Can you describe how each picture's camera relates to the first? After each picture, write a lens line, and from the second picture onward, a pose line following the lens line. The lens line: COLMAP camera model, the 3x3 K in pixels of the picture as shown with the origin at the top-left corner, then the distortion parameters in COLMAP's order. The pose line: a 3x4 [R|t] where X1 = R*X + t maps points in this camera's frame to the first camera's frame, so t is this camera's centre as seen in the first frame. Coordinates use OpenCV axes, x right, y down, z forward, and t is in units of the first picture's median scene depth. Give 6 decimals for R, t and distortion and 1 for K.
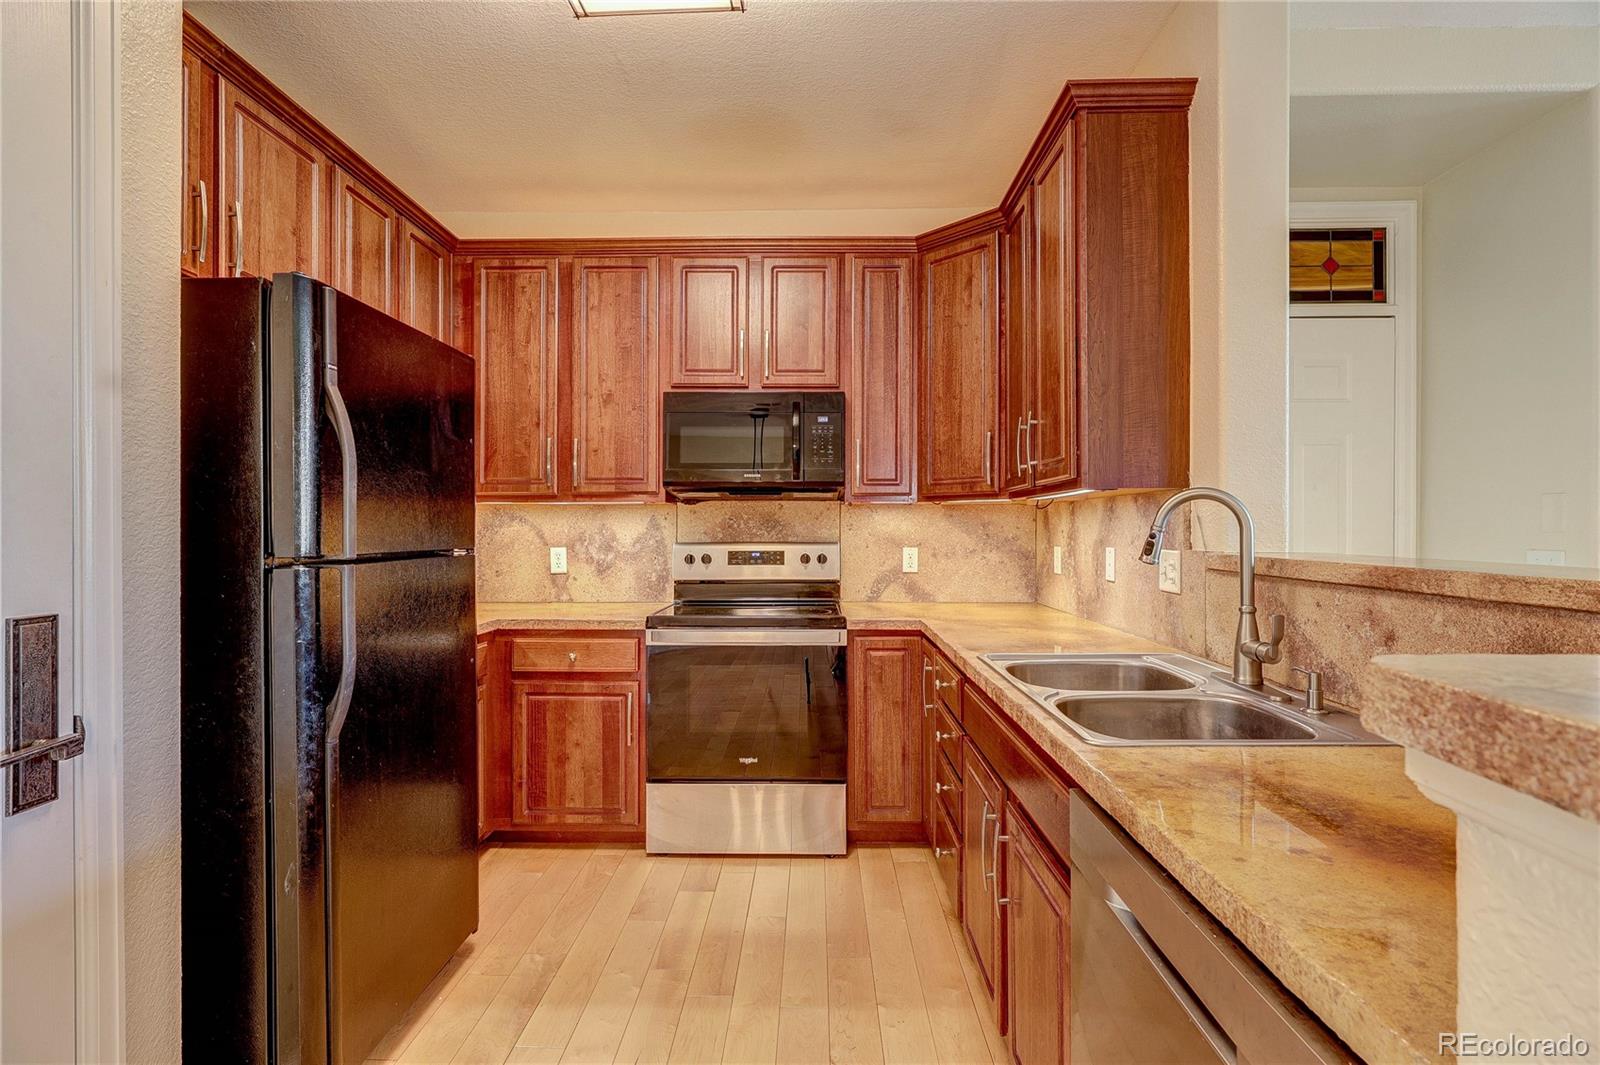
lens RADIAL K [[744.2, 0, 799.7], [0, 744.2, 532.4], [0, 0, 1]] dist [-0.009790, 0.002134]
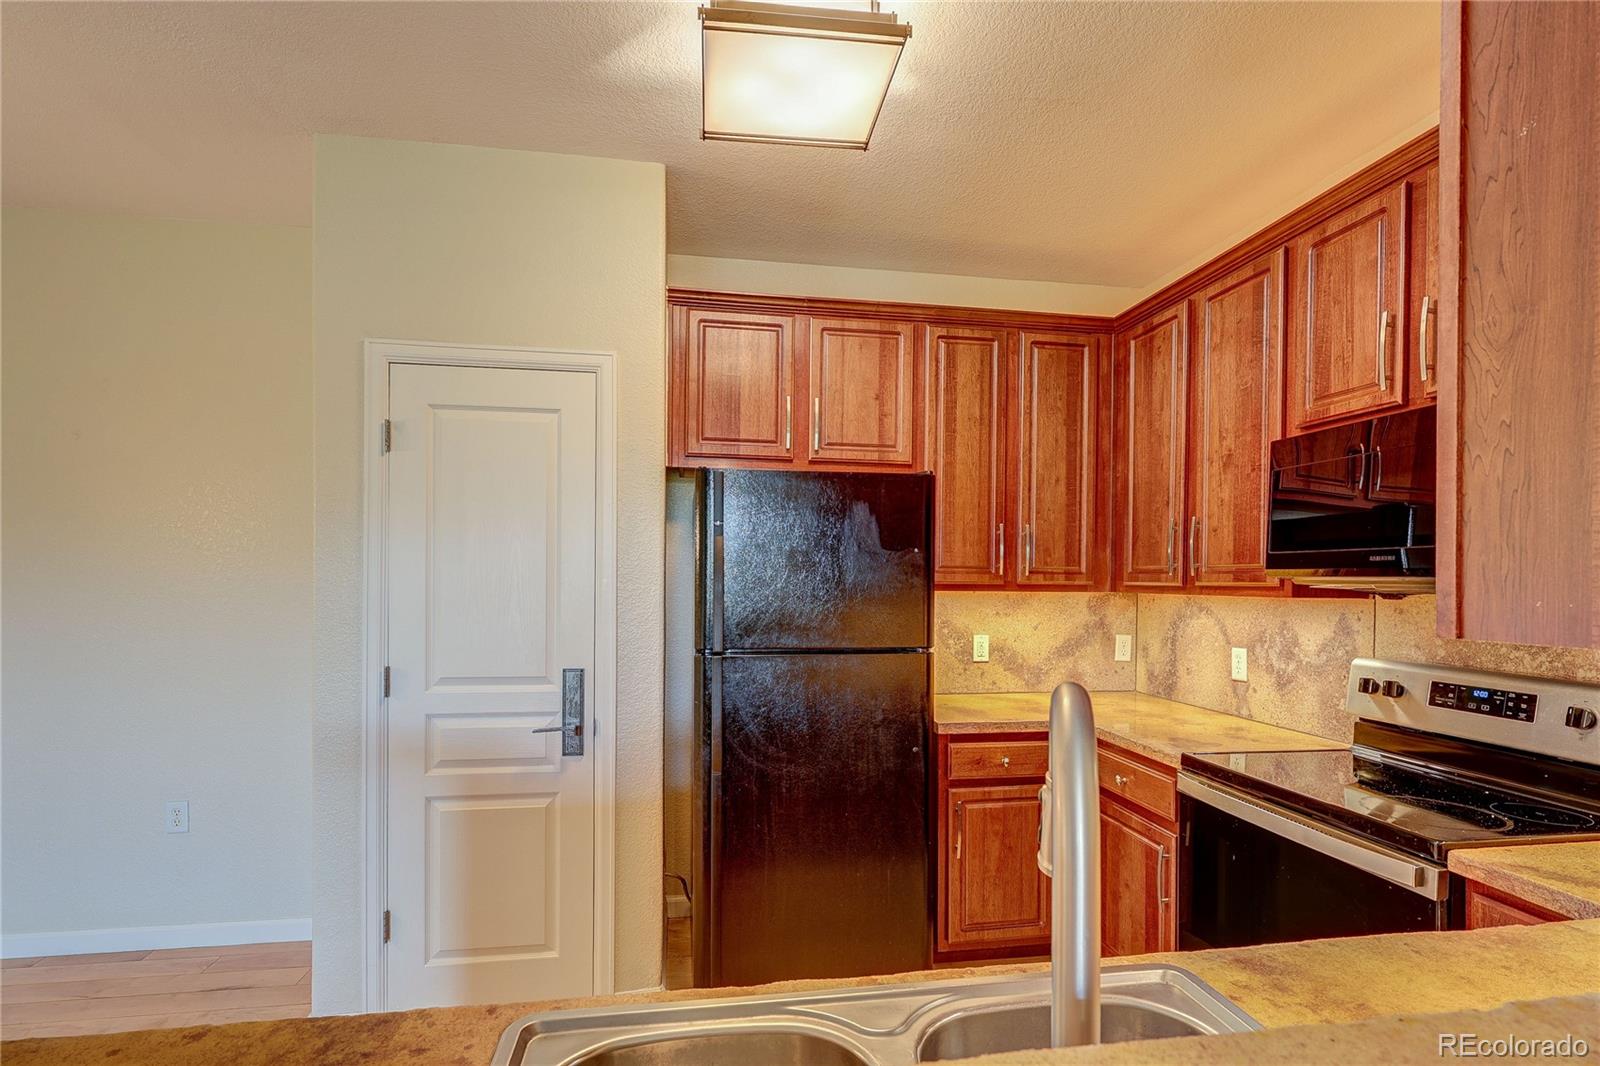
lens RADIAL K [[744.2, 0, 810.9], [0, 744.2, 584.2], [0, 0, 1]] dist [-0.009790, 0.002134]
pose [[0.180417, 0.009134, -0.983548, 0.461652], [-0.011335, 0.999910, 0.007207, -0.059361], [0.983525, 0.009849, 0.180504, 0.487640]]
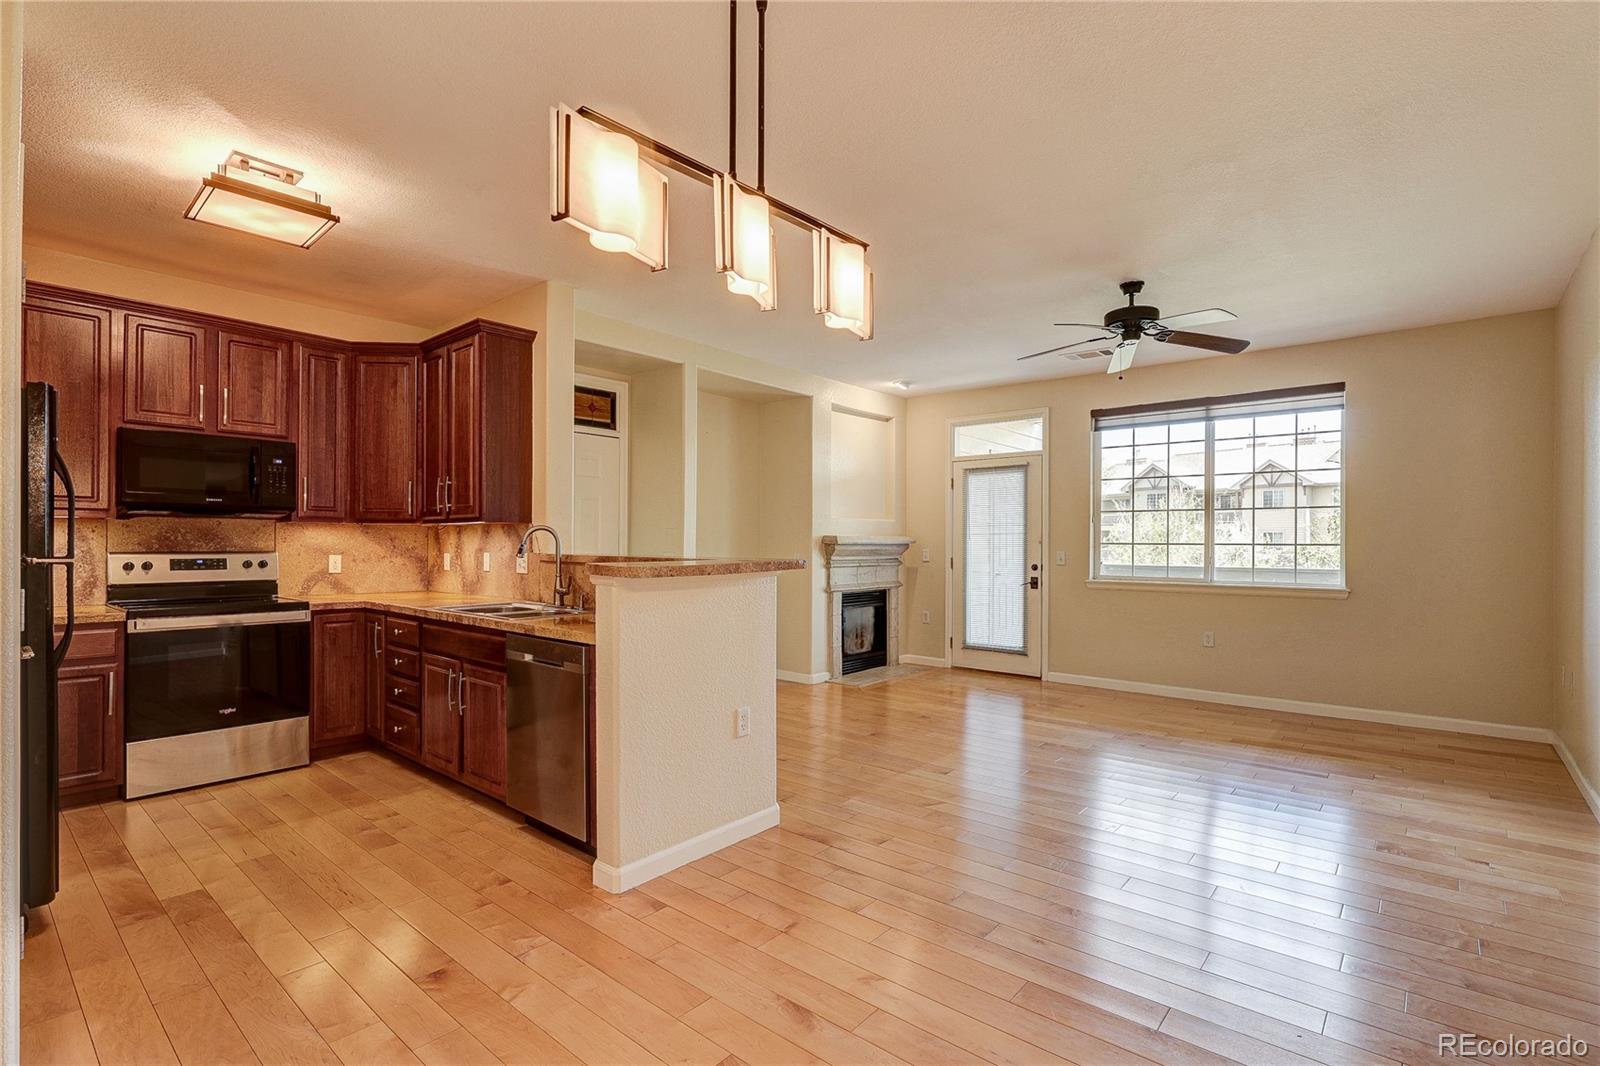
lens RADIAL K [[744.2, 0, 804.6], [0, 744.2, 545.6], [0, 0, 1]] dist [-0.009790, 0.002134]
pose [[0.632375, 0.001535, 0.774661, -0.447295], [0.000309, 0.999997, -0.002234, 0.007109], [-0.774662, 0.001653, 0.632373, -0.673284]]
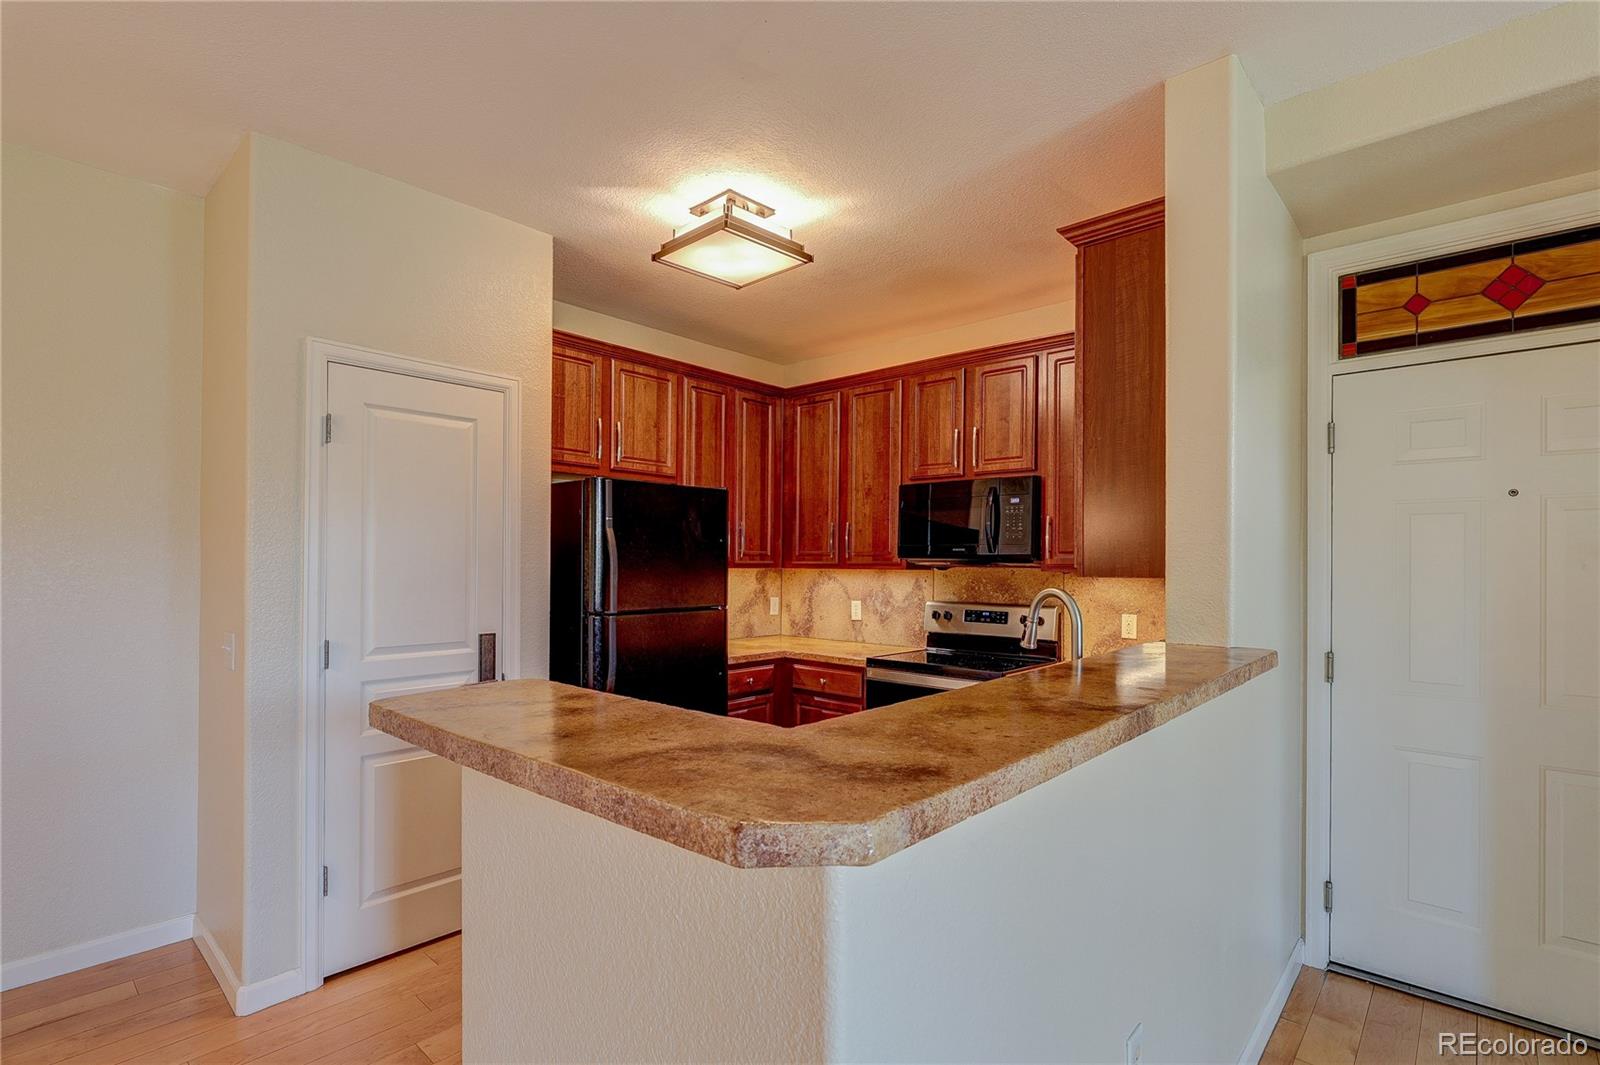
lens RADIAL K [[744.2, 0, 796.8], [0, 744.2, 559.2], [0, 0, 1]] dist [-0.009790, 0.002134]
pose [[0.756557, 0.002517, -0.653923, 0.574239], [-0.009382, 0.999931, -0.007006, -0.053781], [0.653861, 0.011435, 0.756529, -0.104422]]
